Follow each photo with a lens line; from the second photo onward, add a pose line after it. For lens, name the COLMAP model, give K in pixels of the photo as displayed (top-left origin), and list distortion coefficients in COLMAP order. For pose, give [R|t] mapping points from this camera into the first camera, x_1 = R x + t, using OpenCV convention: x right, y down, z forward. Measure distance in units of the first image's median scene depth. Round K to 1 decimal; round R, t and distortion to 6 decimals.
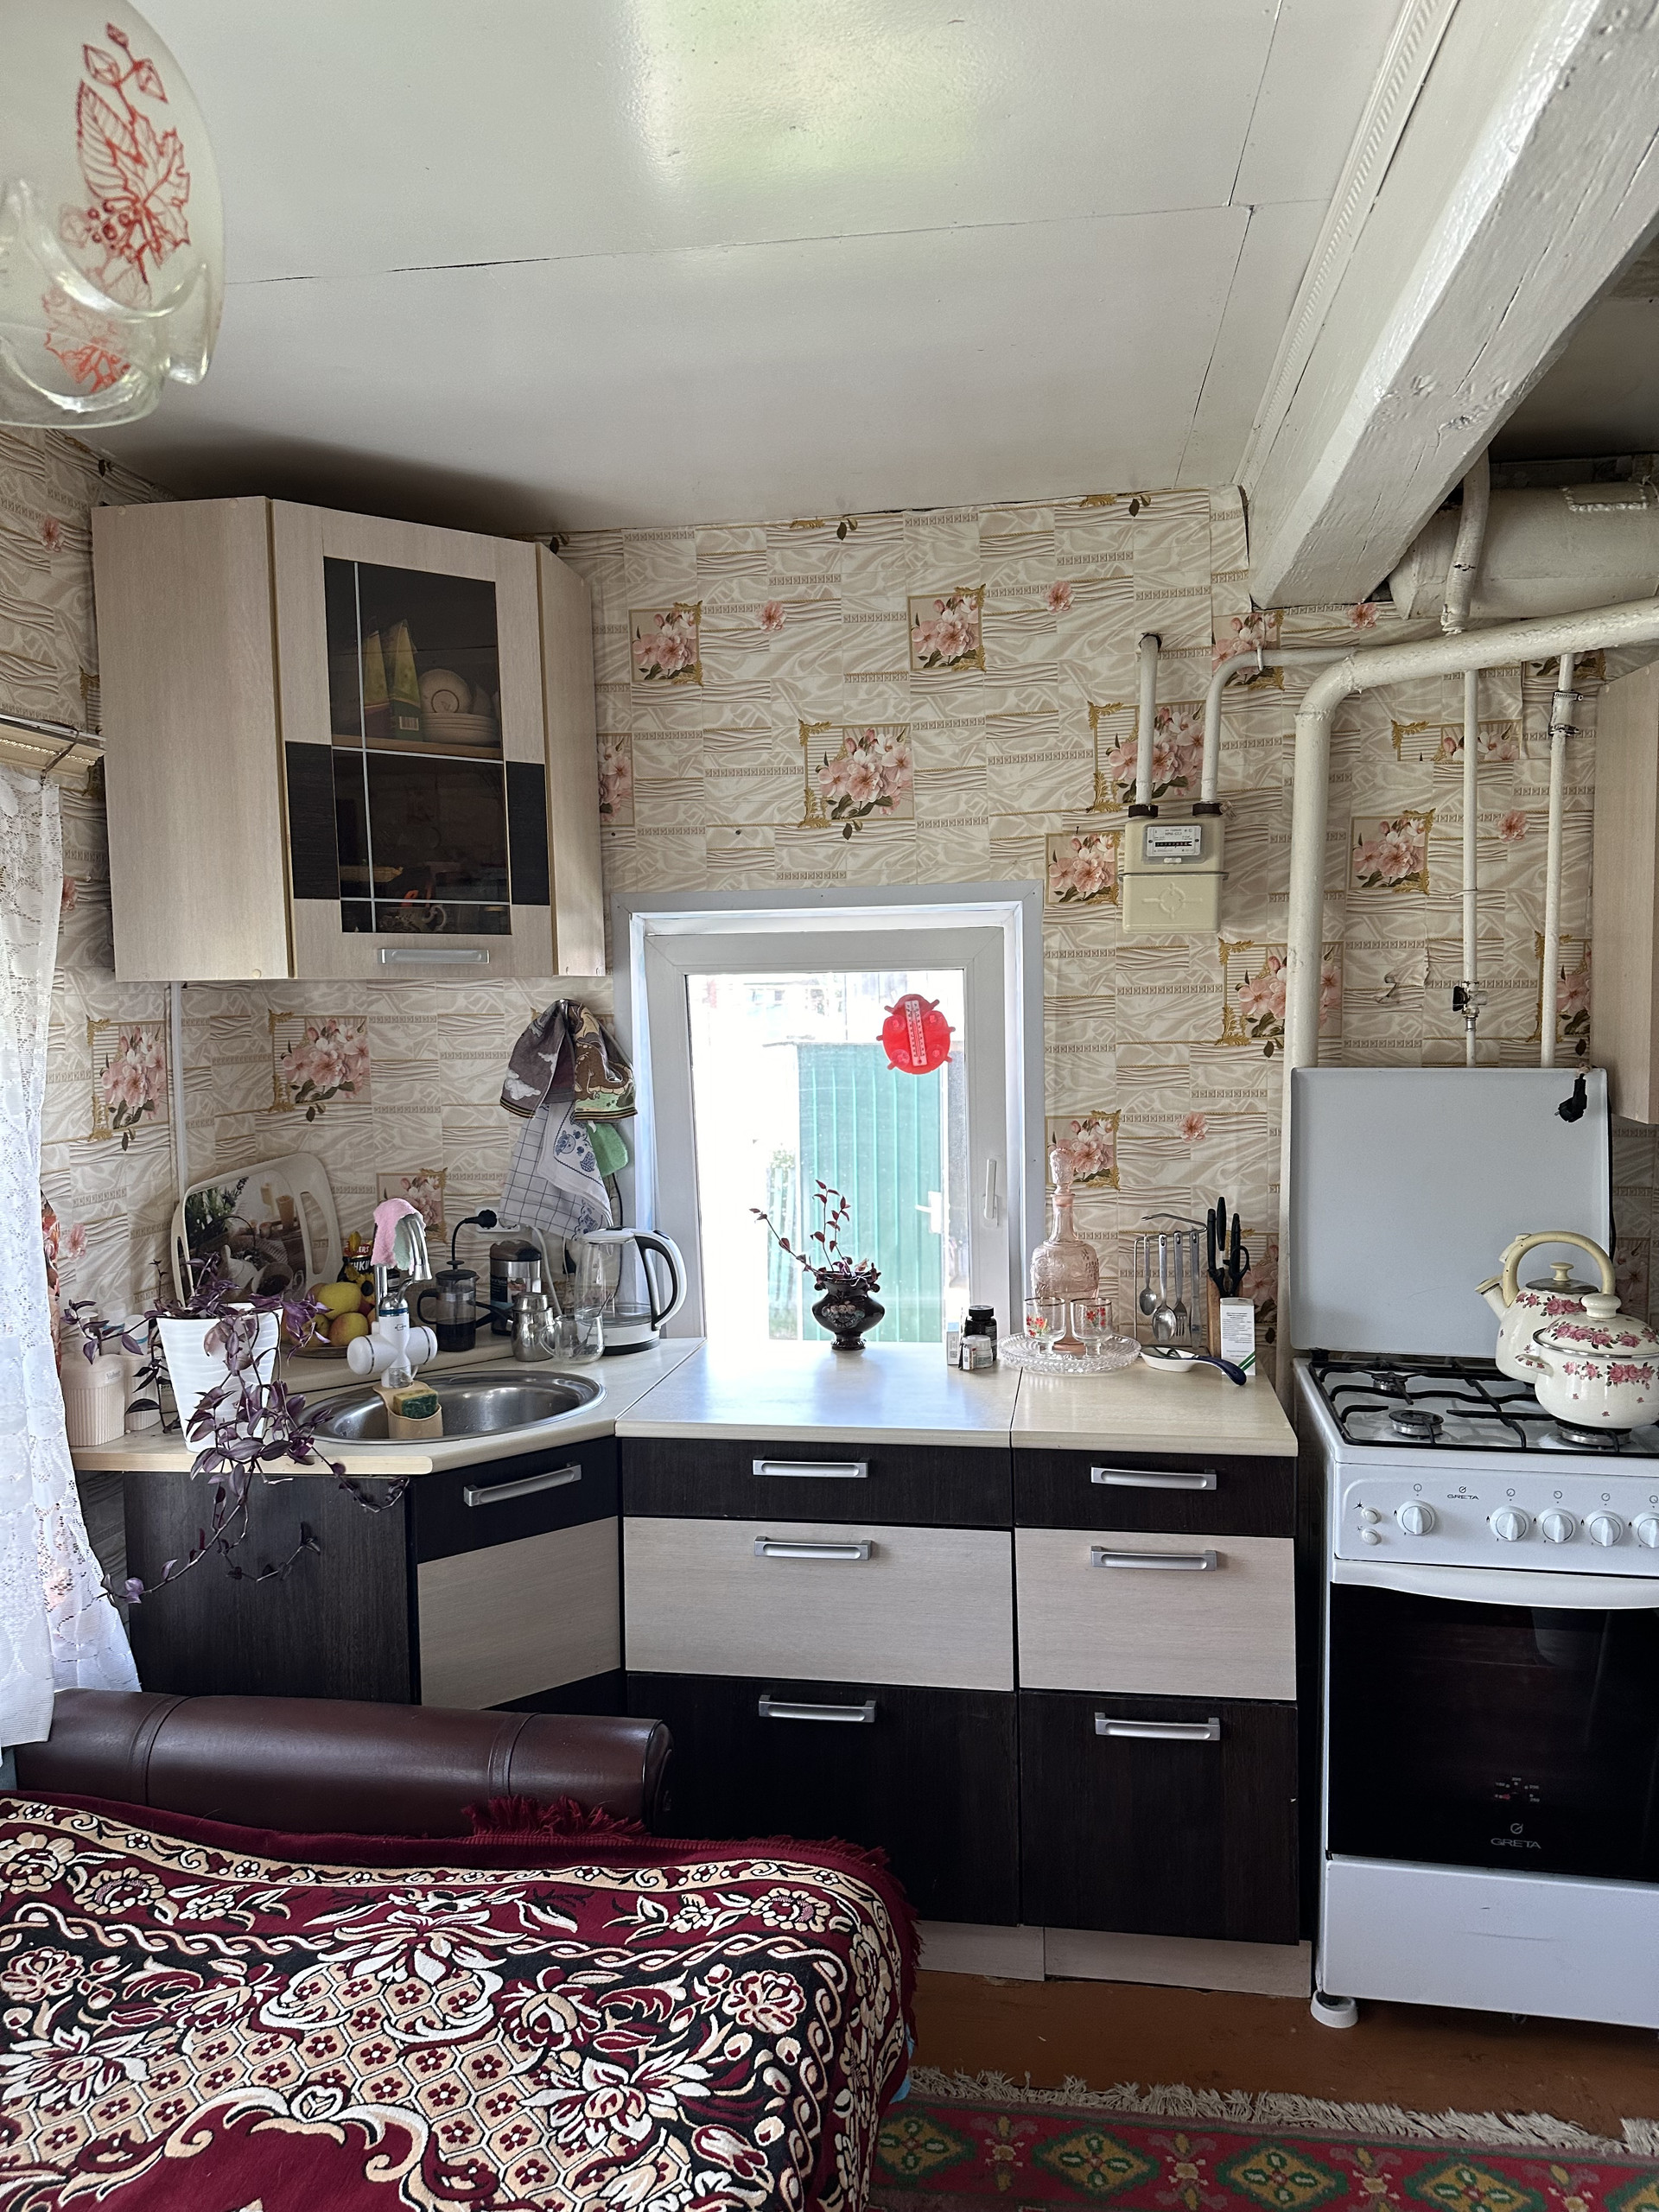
lens RADIAL K [[1558.8, 0, 829.5], [0, 1558.8, 1106.0], [0, 0, 1]] dist [0.041061, -0.056002]
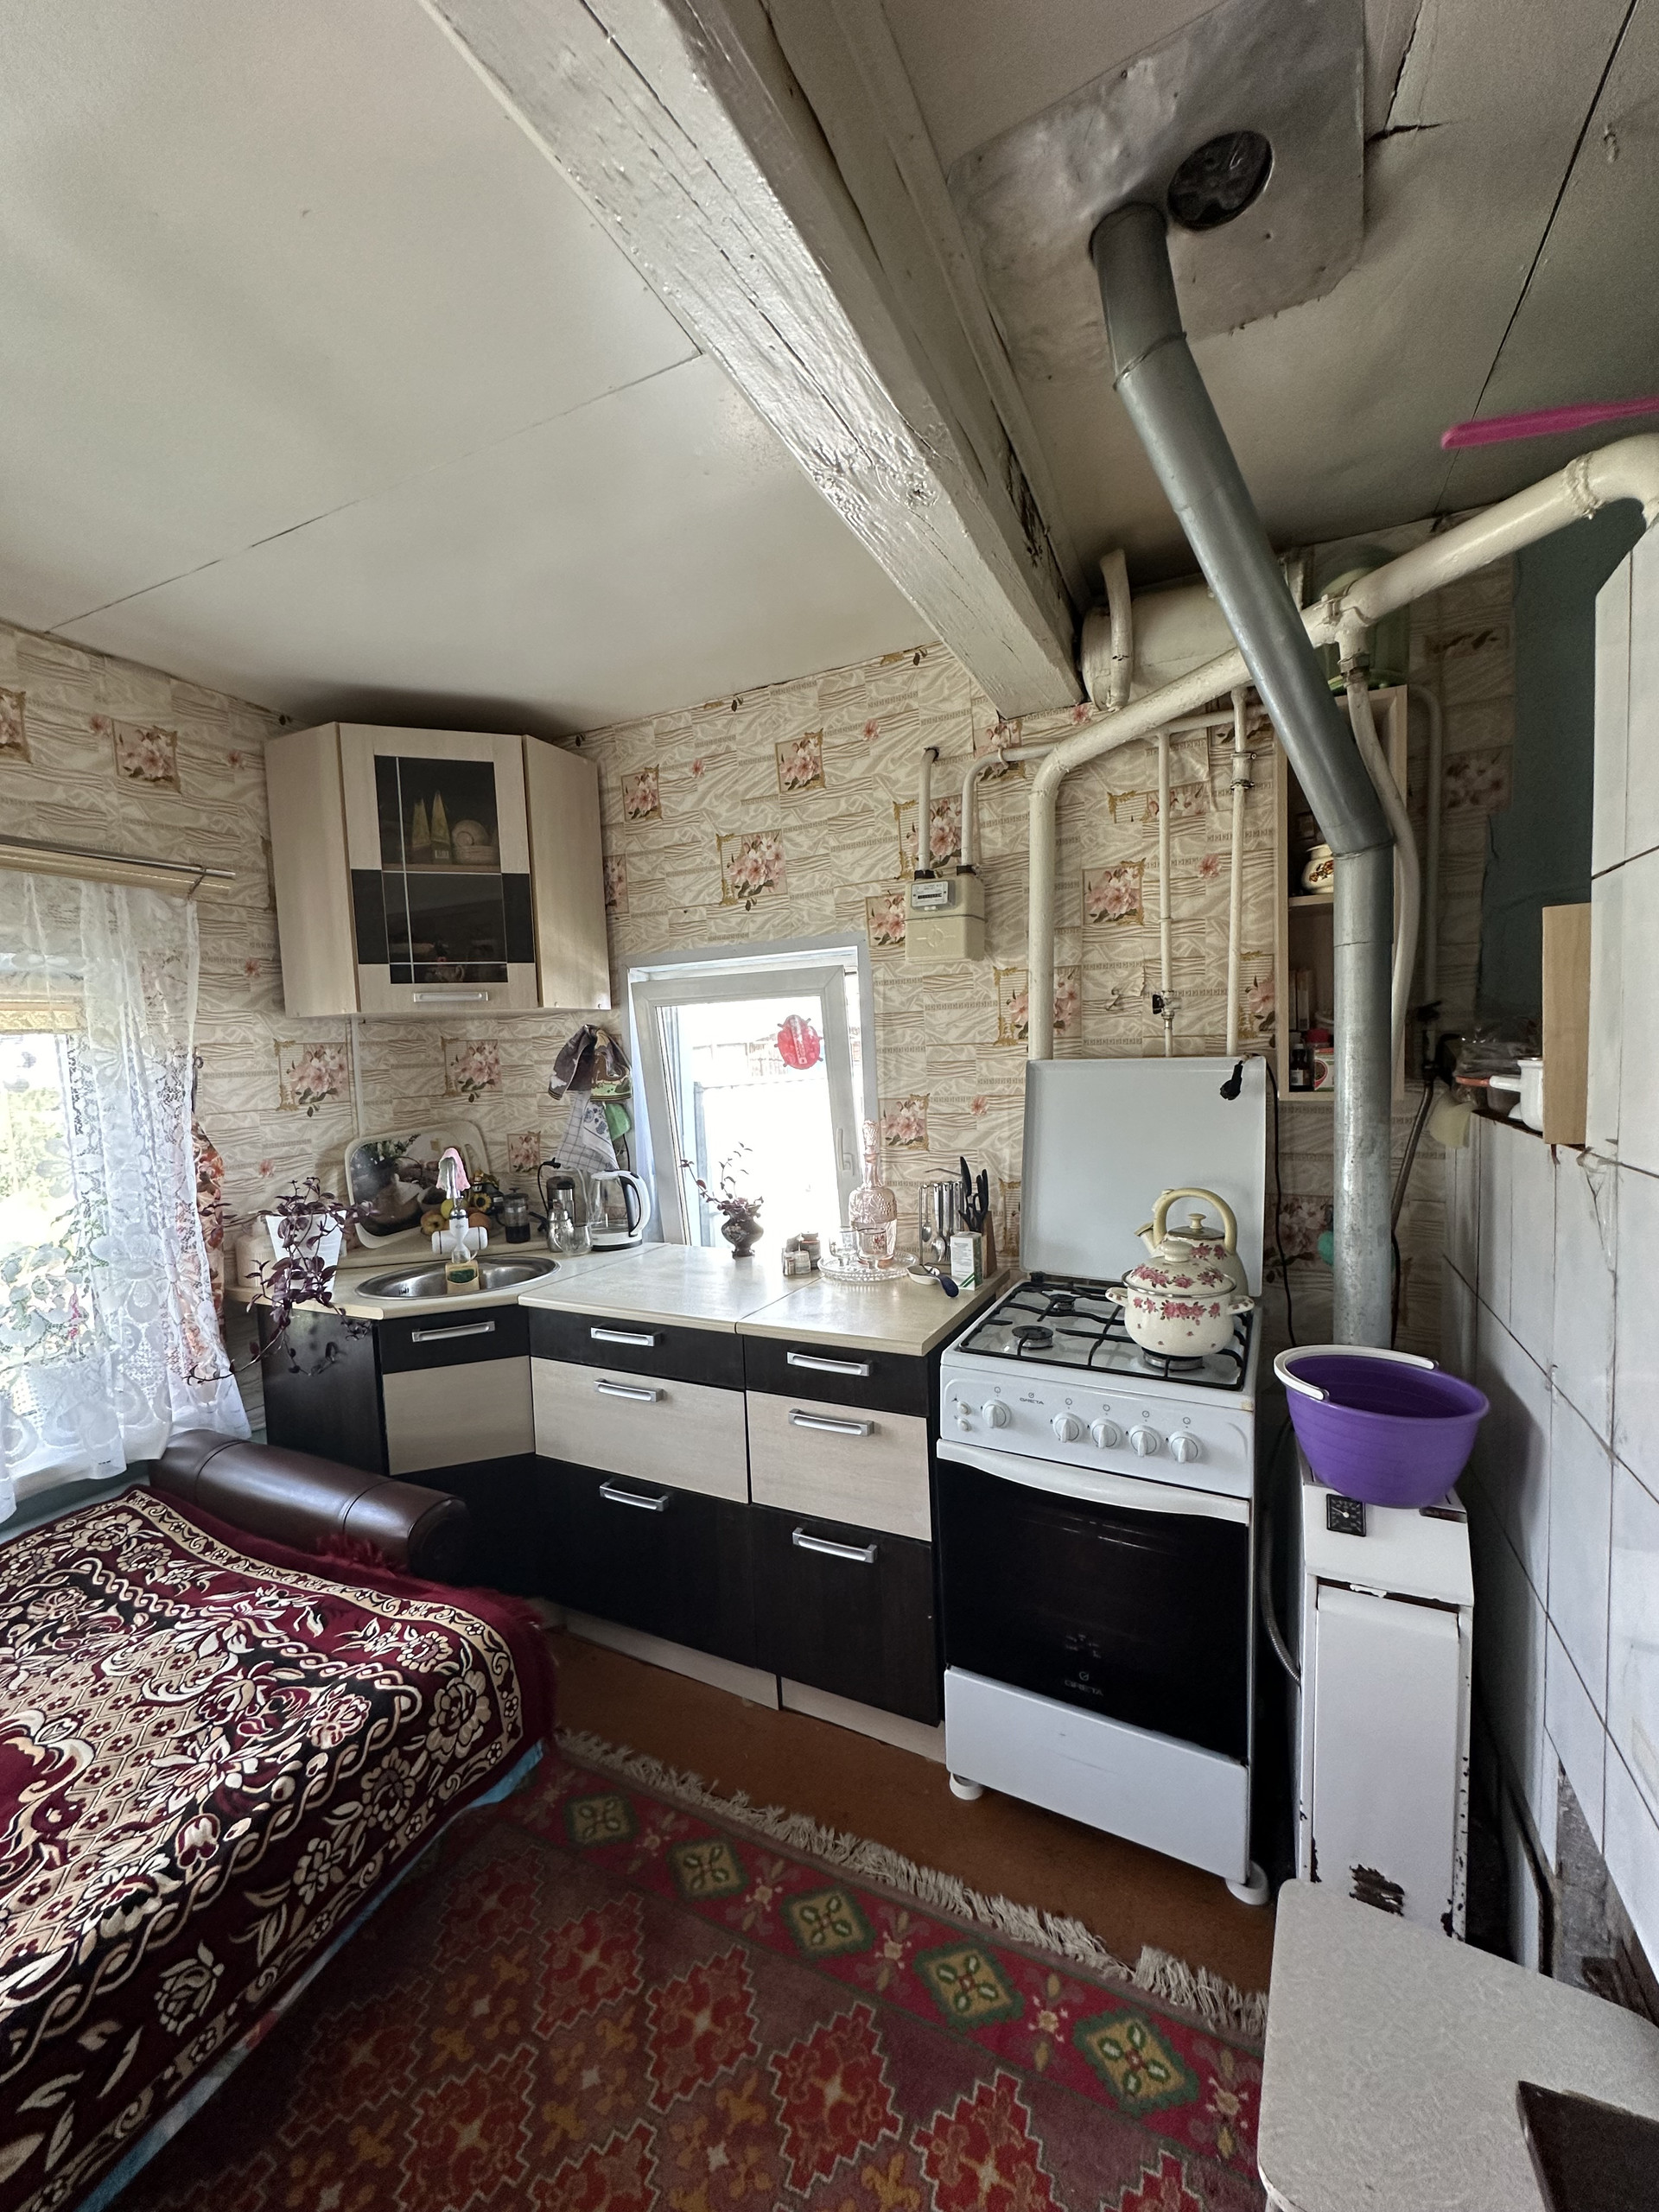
lens RADIAL K [[883.9, 0, 826.6], [0, 883.9, 1111.2], [0, 0, 1]] dist [-0.009482, 0.002594]
pose [[0.953348, 0.002691, -0.301860, 0.380973], [-0.000568, 0.999974, 0.007120, 0.014443], [0.301871, -0.006617, 0.953326, 0.245063]]
